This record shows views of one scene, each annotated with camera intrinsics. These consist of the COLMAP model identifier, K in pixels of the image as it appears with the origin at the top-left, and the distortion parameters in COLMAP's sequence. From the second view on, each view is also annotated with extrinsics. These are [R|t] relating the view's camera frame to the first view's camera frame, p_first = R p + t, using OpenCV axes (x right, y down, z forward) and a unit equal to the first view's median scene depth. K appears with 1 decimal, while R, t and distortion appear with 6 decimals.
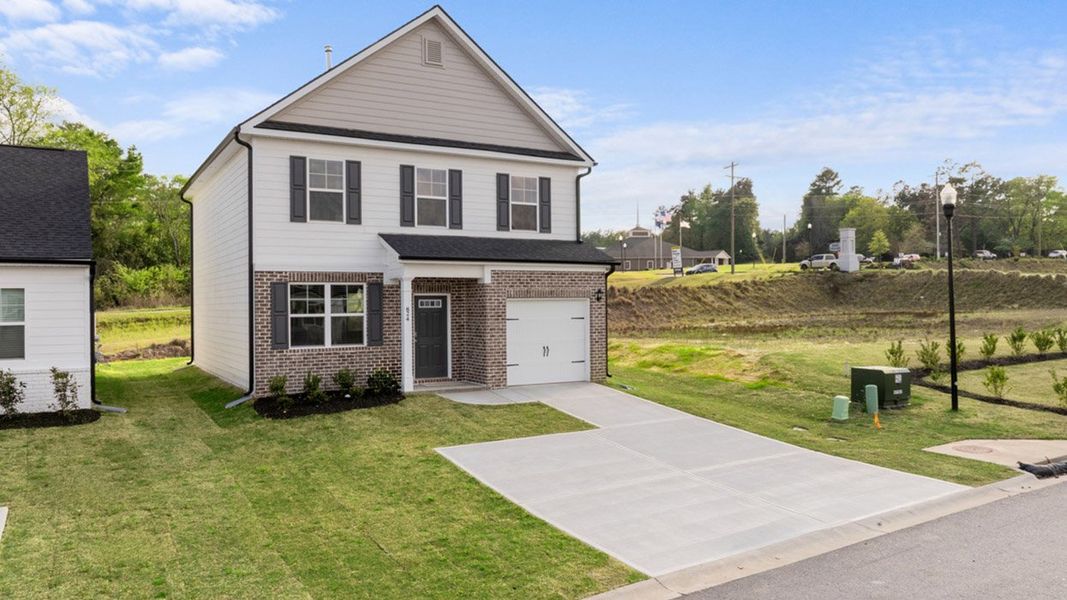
lens RADIAL K [[768.5, 0, 544.7], [0, 768.5, 300.7], [0, 0, 1]] dist [-0.010311, -0.002348]
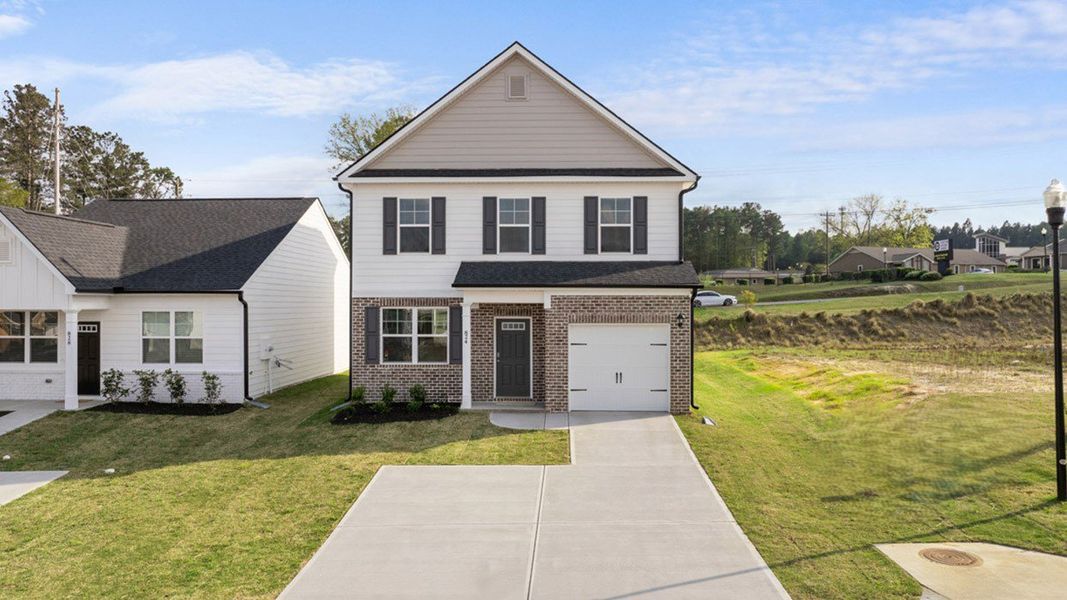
lens RADIAL K [[768.5, 0, 544.7], [0, 768.5, 300.7], [0, 0, 1]] dist [-0.010311, -0.002348]
pose [[0.847526, 0.007611, -0.530700, 0.455311], [-0.006538, 0.999971, 0.003899, -0.036385], [0.530714, 0.000165, 0.847551, 0.133647]]
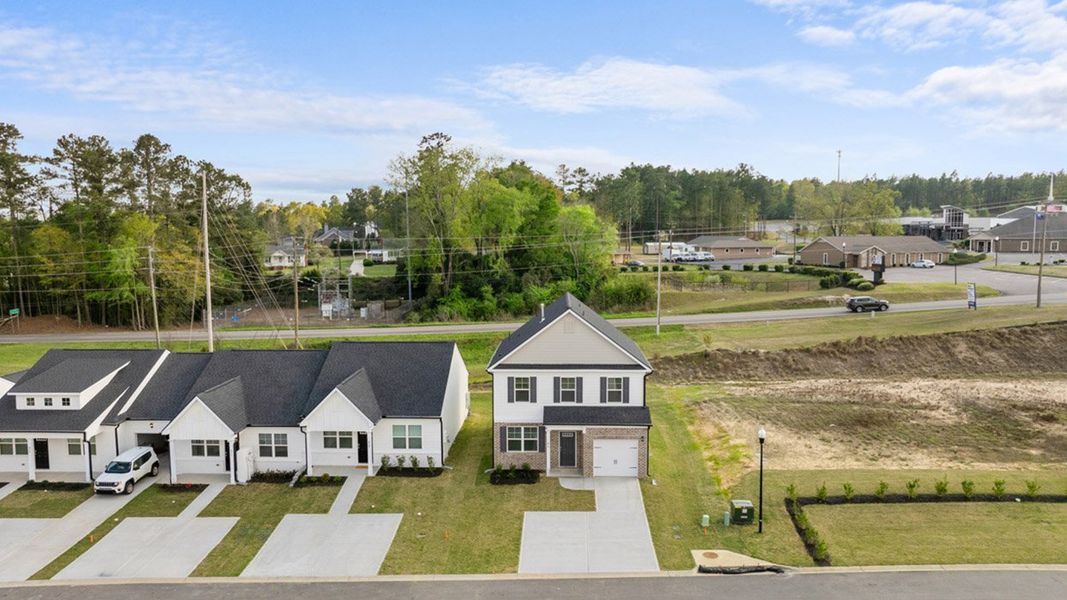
lens RADIAL K [[768.5, 0, 544.7], [0, 768.5, 300.7], [0, 0, 1]] dist [-0.010311, -0.002348]
pose [[0.845536, 0.057468, -0.530817, 1.011848], [-0.004399, 0.994907, 0.100704, -0.640125], [0.533900, -0.082814, 0.841482, -0.958199]]
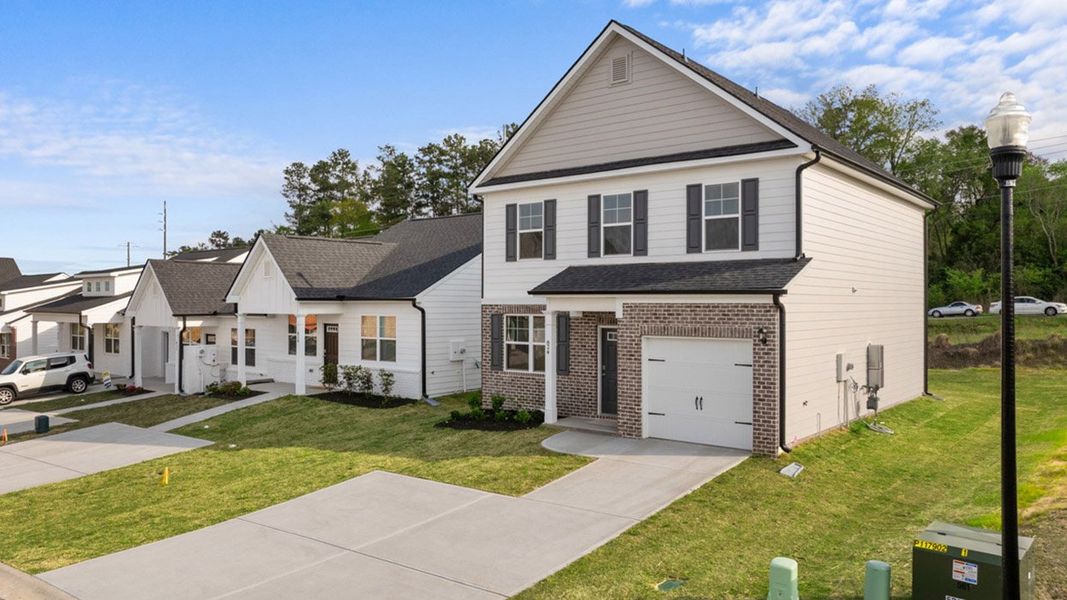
lens RADIAL K [[768.5, 0, 544.7], [0, 768.5, 300.7], [0, 0, 1]] dist [-0.010311, -0.002348]
pose [[0.354450, 0.006184, -0.935055, 0.718747], [-0.002184, 0.999981, 0.005786, -0.046852], [0.935072, -0.000008, 0.354457, 0.592864]]
